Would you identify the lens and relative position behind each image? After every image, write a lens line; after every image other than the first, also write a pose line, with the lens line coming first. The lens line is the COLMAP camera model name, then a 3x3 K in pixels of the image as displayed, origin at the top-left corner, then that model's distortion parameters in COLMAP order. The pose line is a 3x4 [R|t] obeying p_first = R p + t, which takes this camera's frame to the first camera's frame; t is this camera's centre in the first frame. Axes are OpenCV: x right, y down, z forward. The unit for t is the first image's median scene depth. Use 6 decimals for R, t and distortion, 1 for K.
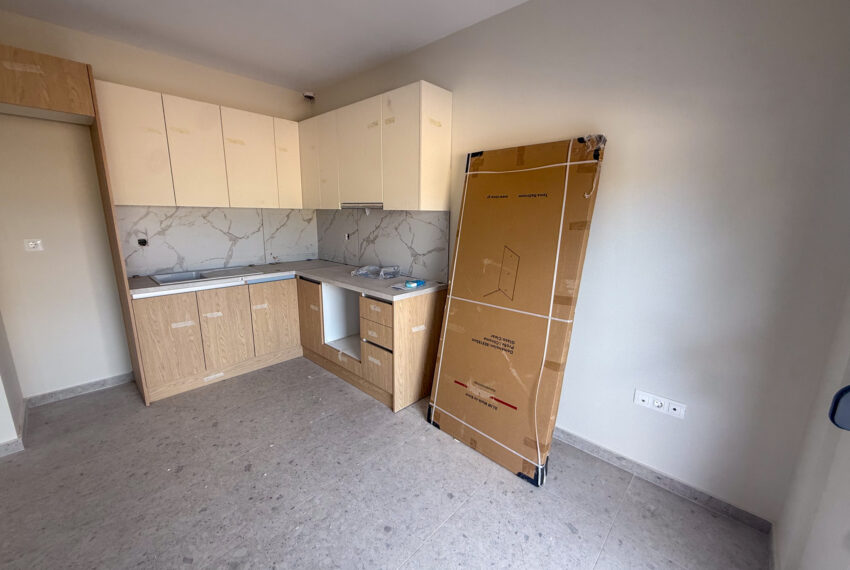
lens RADIAL K [[336.6, 0, 425.0], [0, 336.6, 285.0], [0, 0, 1]] dist [-0.000887, 0.000086]
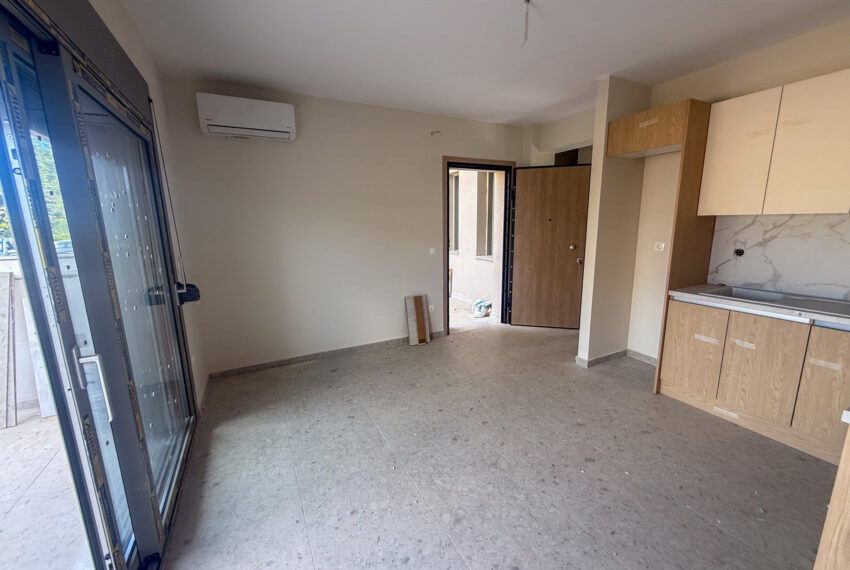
lens RADIAL K [[339.9, 0, 423.0], [0, 339.9, 286.1], [0, 0, 1]] dist [-0.000184, 0.000061]
pose [[-0.340472, 0.169252, -0.924896, 0.397963], [-0.183587, 0.952766, 0.241934, -0.106337], [0.922158, 0.252171, -0.293318, 0.482420]]
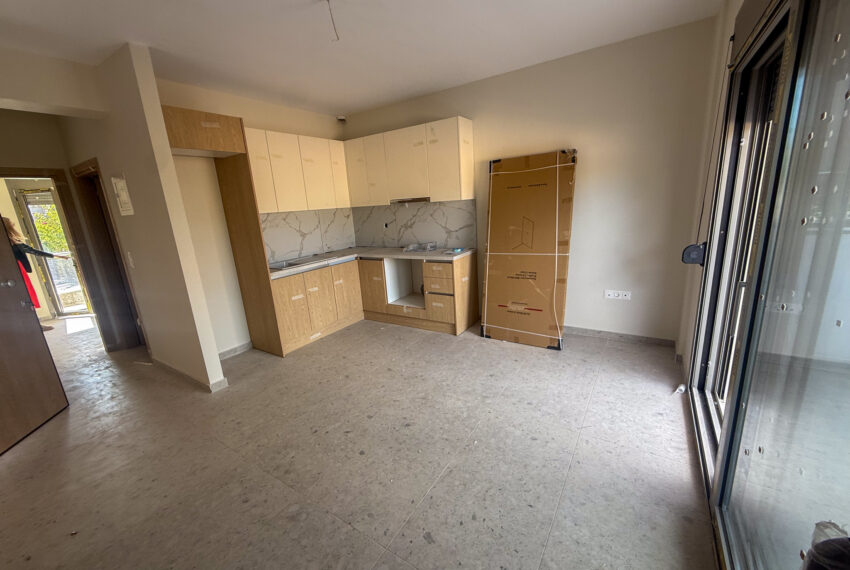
lens RADIAL K [[336.6, 0, 425.0], [0, 336.6, 285.0], [0, 0, 1]] dist [-0.000887, 0.000086]
pose [[0.982035, -0.119403, 0.146118, -0.383518], [0.115861, 0.992732, 0.032552, 0.079207], [-0.148943, -0.015038, 0.988731, -0.420701]]
